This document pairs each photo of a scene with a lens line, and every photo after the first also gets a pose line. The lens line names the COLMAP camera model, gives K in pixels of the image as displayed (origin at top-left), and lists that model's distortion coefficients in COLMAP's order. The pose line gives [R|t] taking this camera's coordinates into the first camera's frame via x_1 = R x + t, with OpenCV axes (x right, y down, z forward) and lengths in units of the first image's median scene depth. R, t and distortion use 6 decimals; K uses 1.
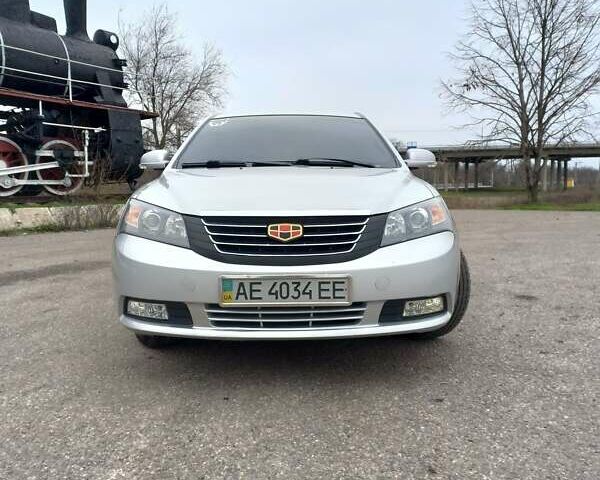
lens RADIAL K [[576.0, 0, 302.6], [0, 576.0, 228.9], [0, 0, 1]] dist [0.100532, -0.161040]
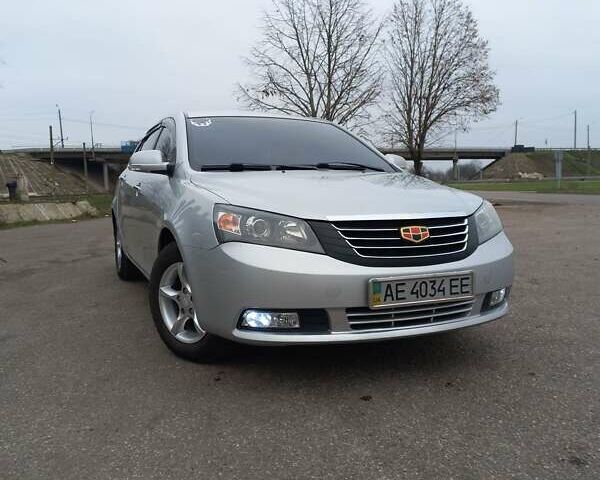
lens RADIAL K [[576.0, 0, 302.6], [0, 576.0, 228.9], [0, 0, 1]] dist [0.100532, -0.161040]
pose [[0.921708, -0.031226, 0.386625, -0.563917], [0.031282, 0.999492, 0.006151, -0.015291], [-0.386620, 0.006425, 0.922217, 0.093220]]
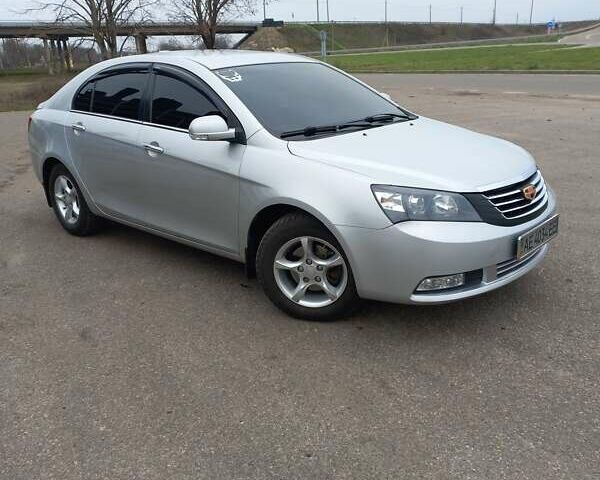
lens RADIAL K [[576.0, 0, 302.6], [0, 576.0, 228.9], [0, 0, 1]] dist [0.100532, -0.161040]
pose [[0.680692, -0.234005, 0.694191, -1.162471], [0.091297, 0.967320, 0.236552, -0.242199], [-0.726859, -0.097641, 0.679811, 0.427572]]
